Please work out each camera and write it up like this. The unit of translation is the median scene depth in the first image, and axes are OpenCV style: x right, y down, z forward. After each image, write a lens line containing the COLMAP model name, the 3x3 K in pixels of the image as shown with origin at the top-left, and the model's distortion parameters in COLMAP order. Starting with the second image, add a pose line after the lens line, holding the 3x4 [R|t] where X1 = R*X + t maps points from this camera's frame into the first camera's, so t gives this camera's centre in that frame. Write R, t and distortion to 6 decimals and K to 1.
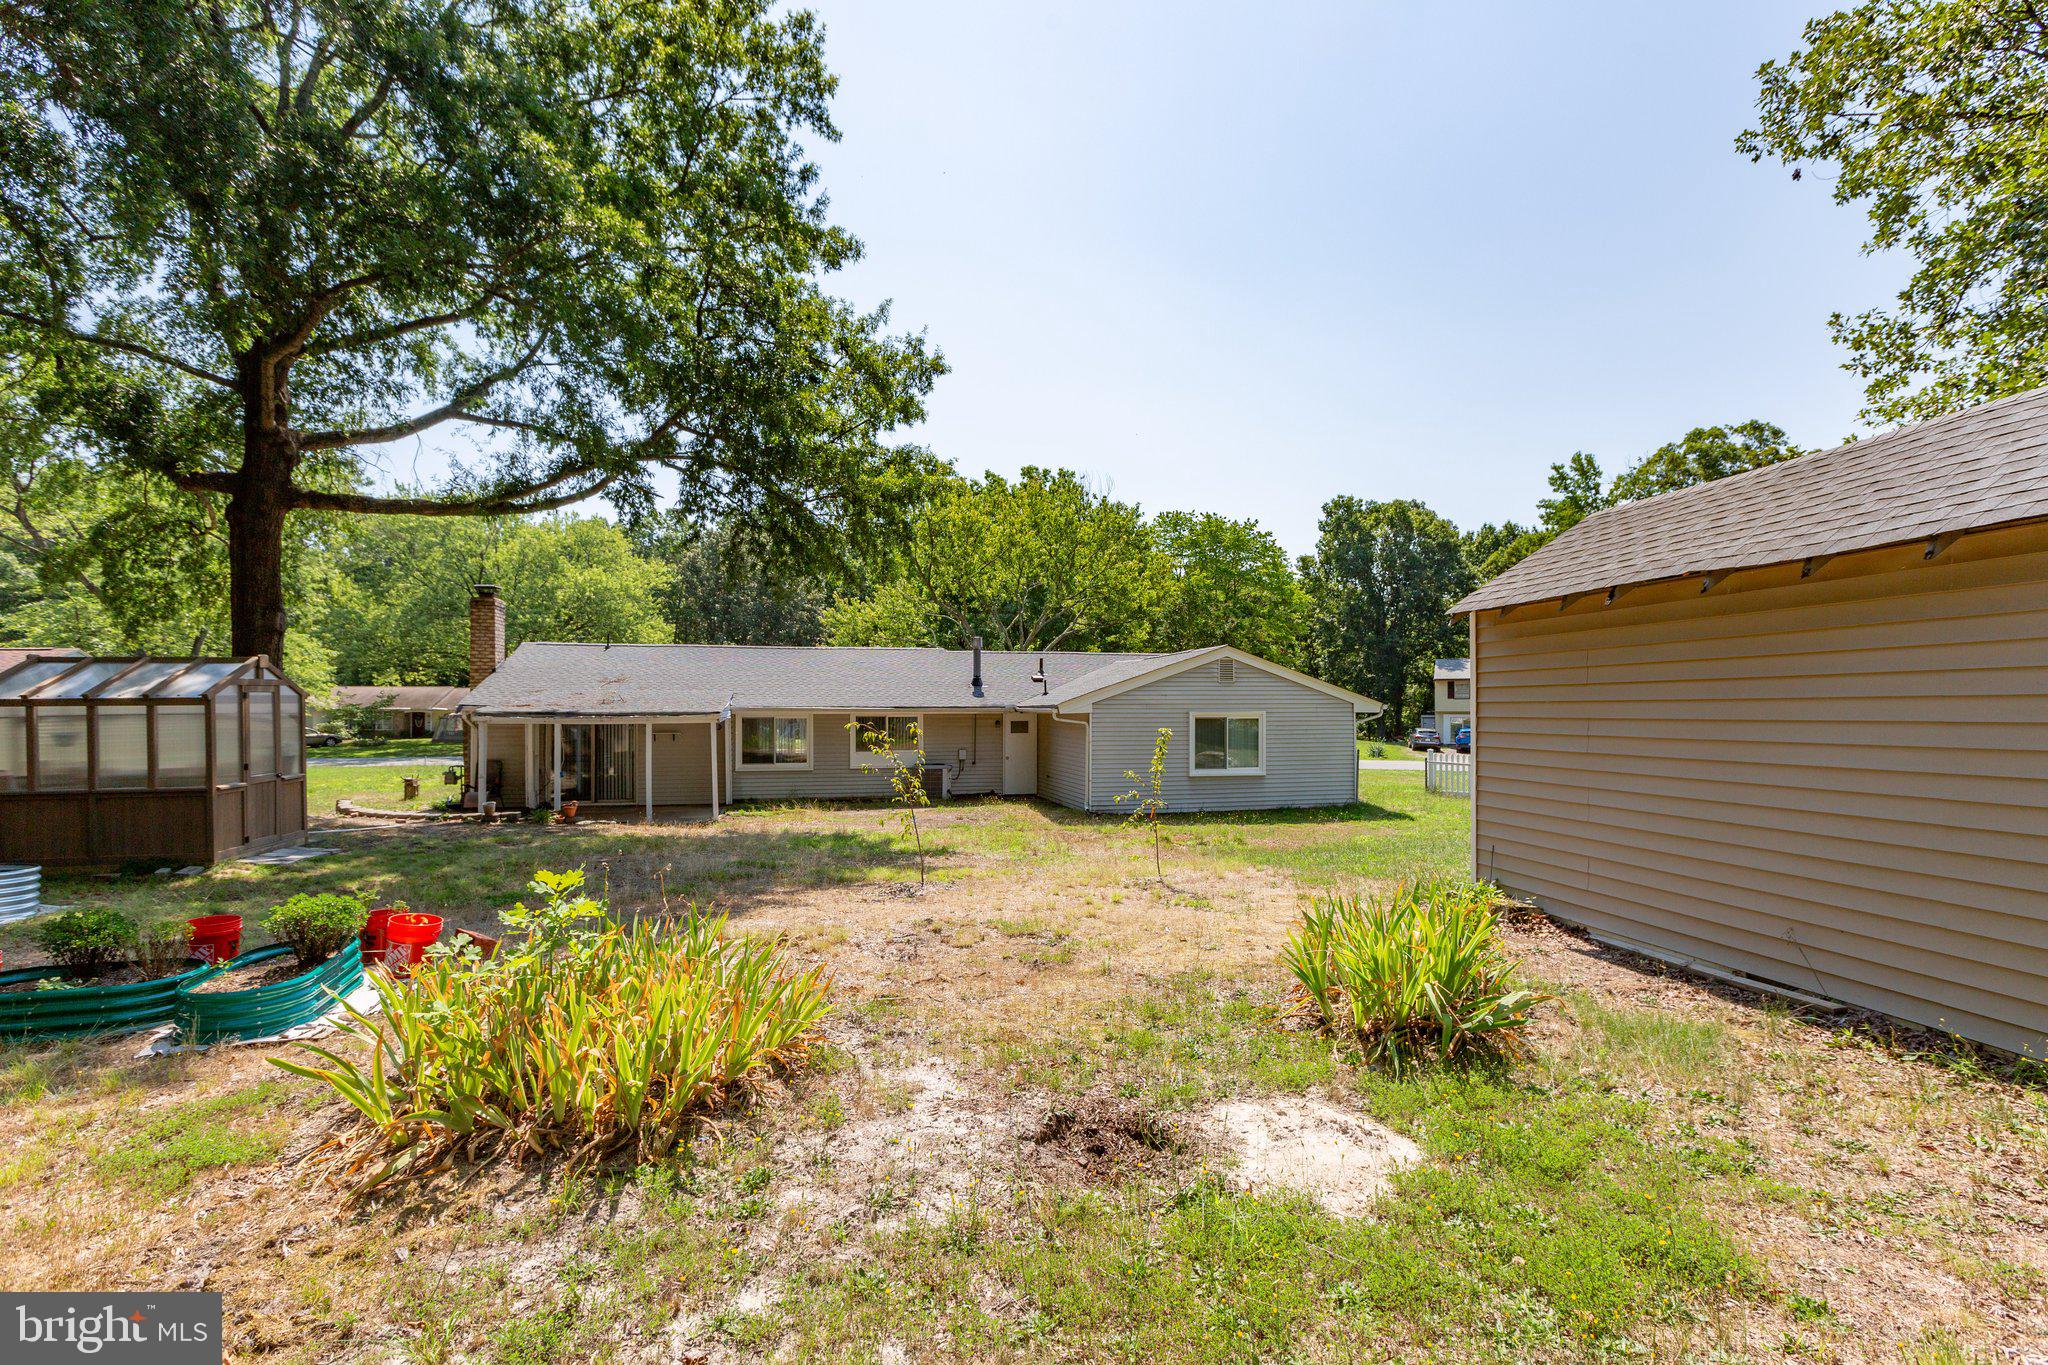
lens RADIAL K [[913.3, 0, 1023.2], [0, 913.3, 656.9], [0, 0, 1]] dist [0.002986, -0.000672]
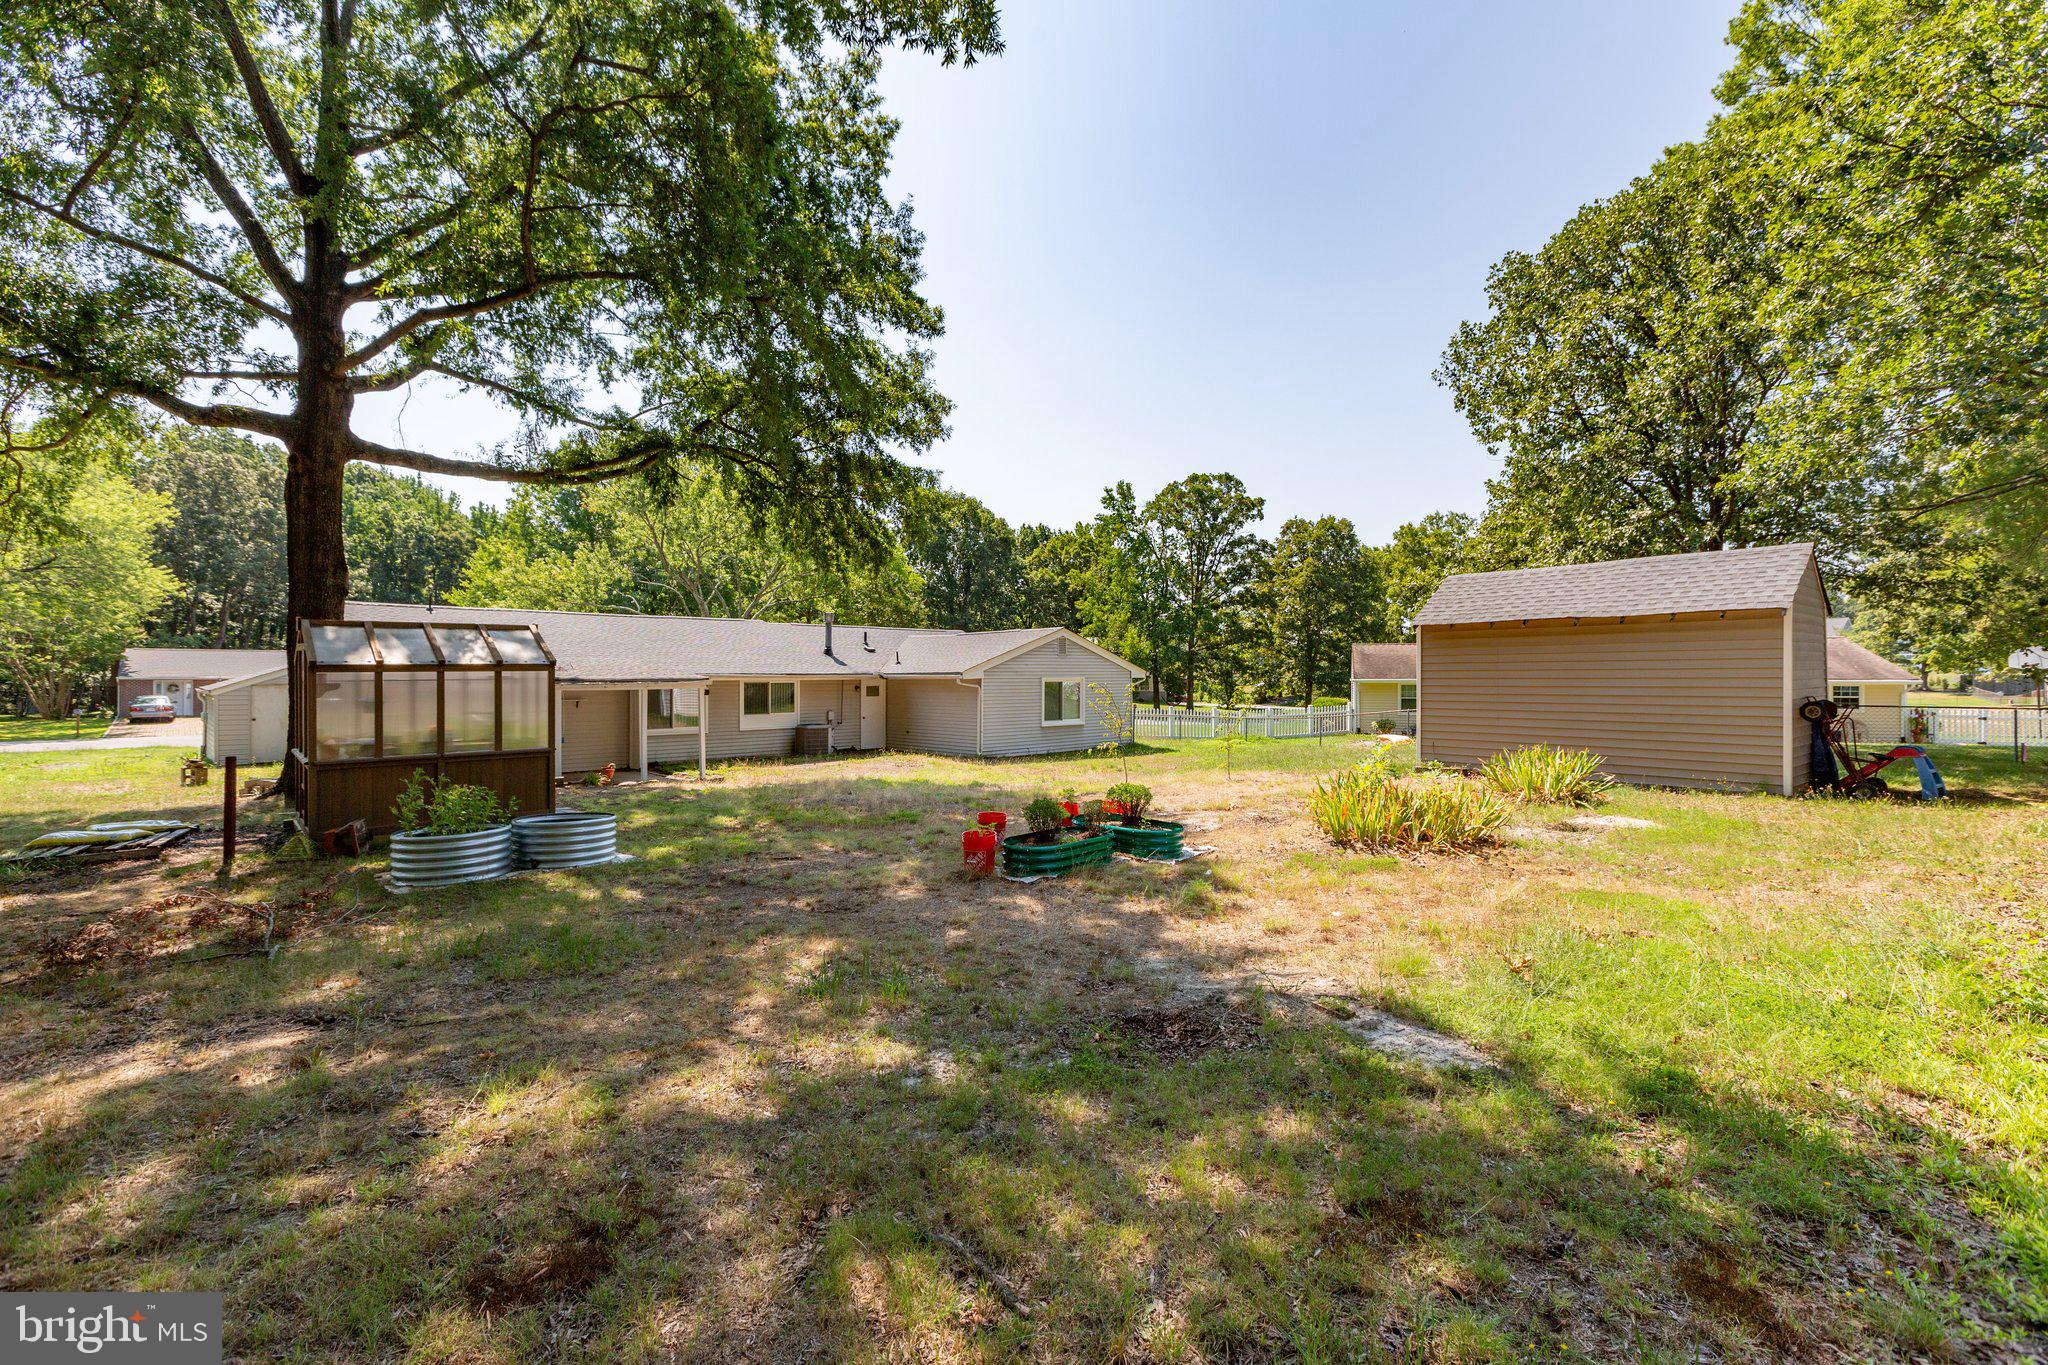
lens RADIAL K [[904.3, 0, 1029.2], [0, 904.3, 670.1], [0, 0, 1]] dist [-0.000412, 0.000192]
pose [[0.848588, 0.001683, 0.529051, -0.458932], [-0.027068, 0.998823, 0.040240, -0.002745], [-0.528361, -0.048468, 0.847635, -0.094238]]
